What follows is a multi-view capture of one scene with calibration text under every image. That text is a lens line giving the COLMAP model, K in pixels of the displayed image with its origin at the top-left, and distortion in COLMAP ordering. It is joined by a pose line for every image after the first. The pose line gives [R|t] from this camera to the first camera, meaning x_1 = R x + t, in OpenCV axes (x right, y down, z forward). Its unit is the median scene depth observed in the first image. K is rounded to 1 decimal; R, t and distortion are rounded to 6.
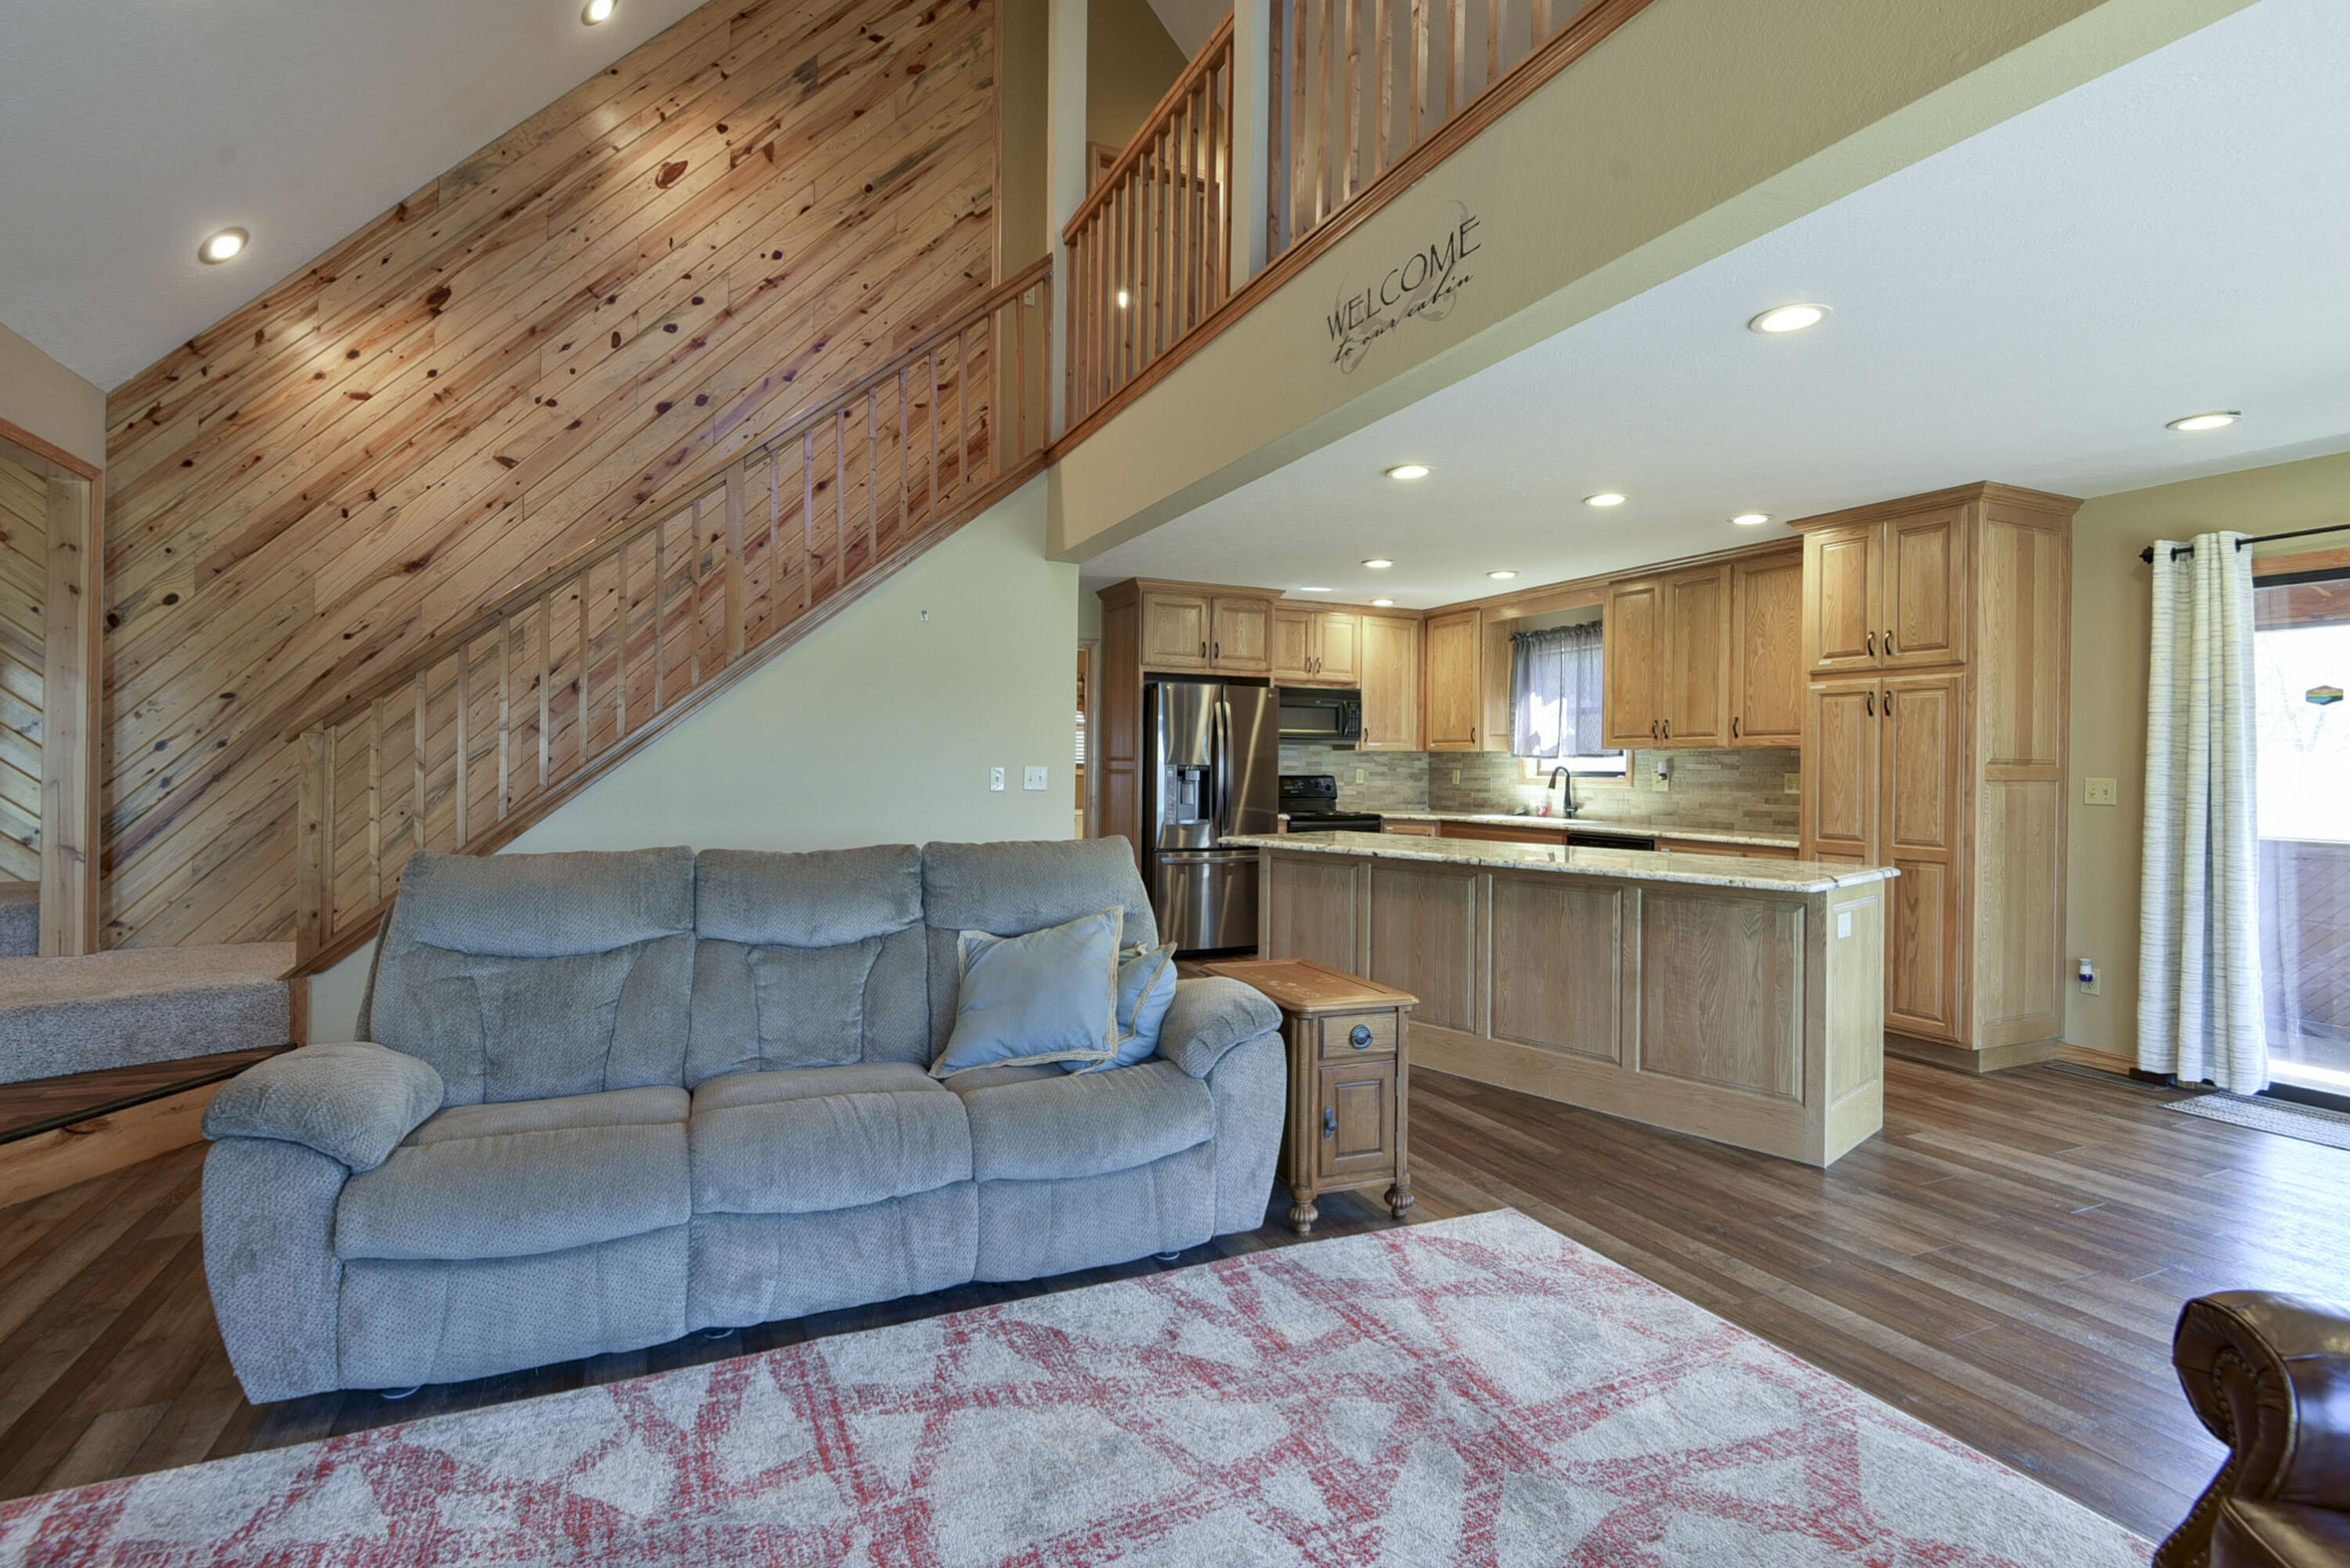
lens RADIAL K [[1077.9, 0, 1173.1], [0, 1077.9, 770.4], [0, 0, 1]] dist [0.000641, 0.000015]
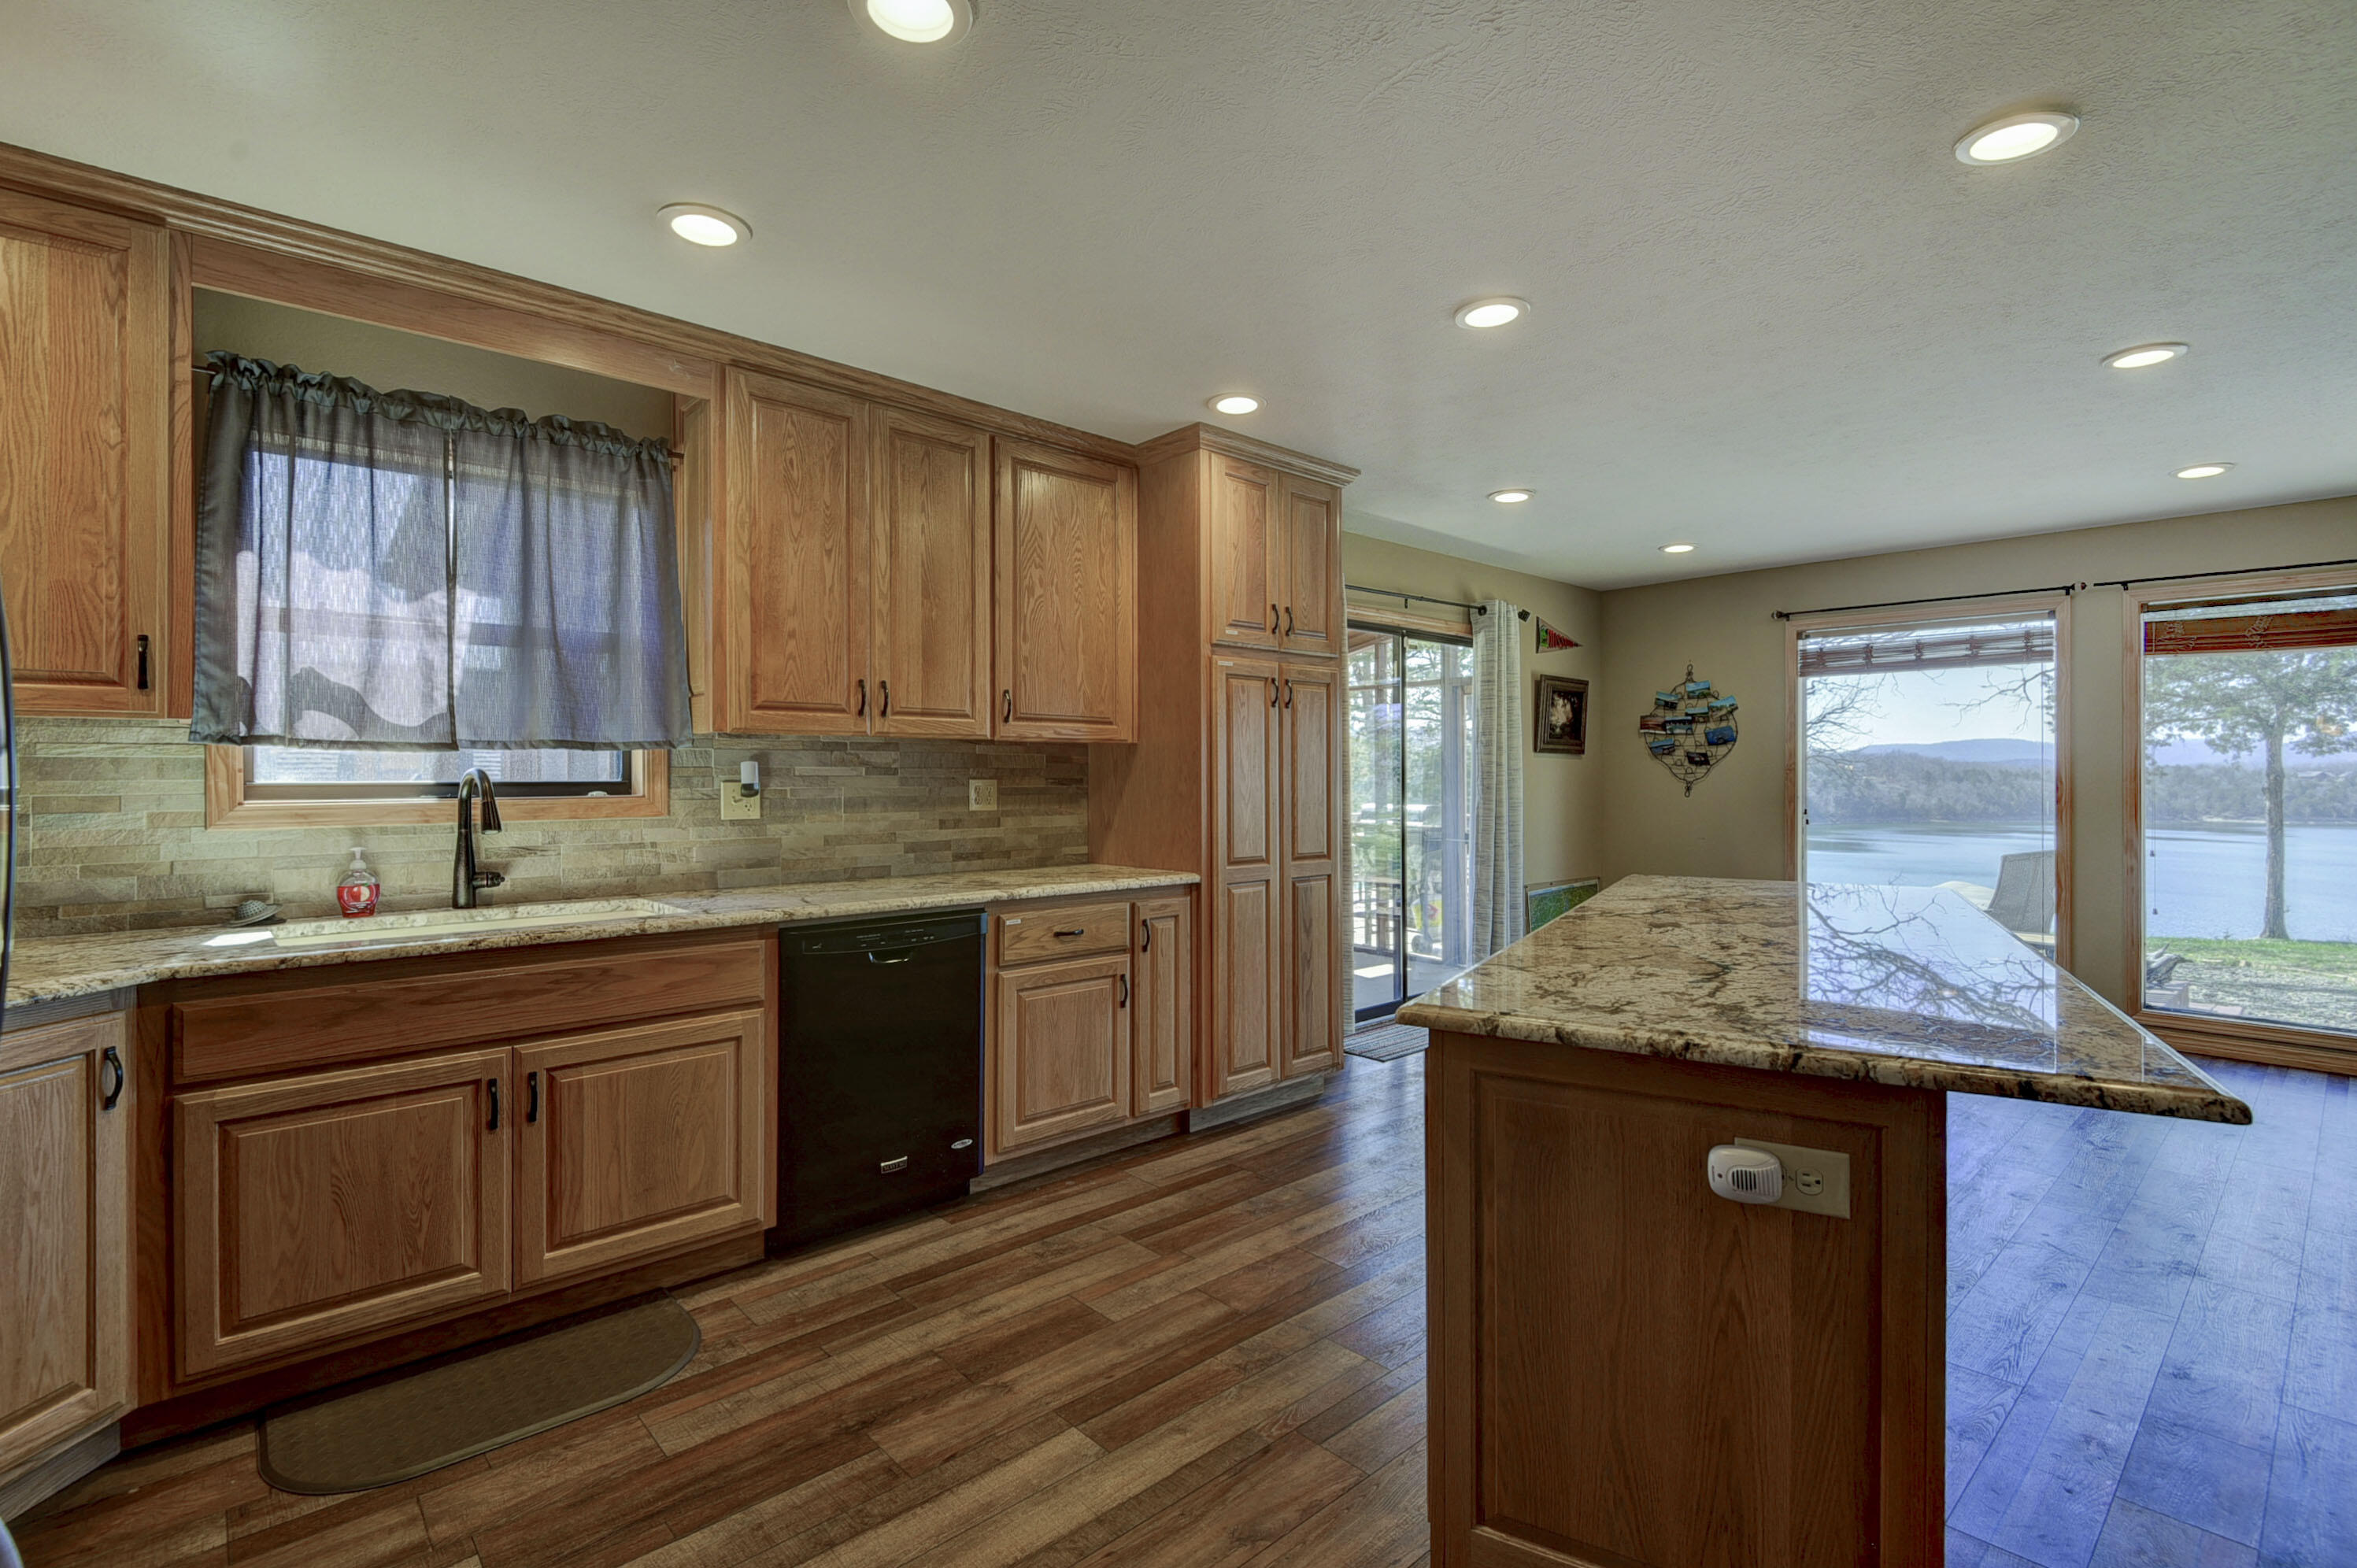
lens RADIAL K [[1081.1, 0, 1176.7], [0, 1081.1, 777.4], [0, 0, 1]] dist [0.000641, 0.000015]
pose [[-0.294841, -0.015012, 0.955429, -0.088477], [0.000969, 0.999871, 0.016009, -0.008744], [-0.955546, 0.005646, -0.294788, 1.035792]]
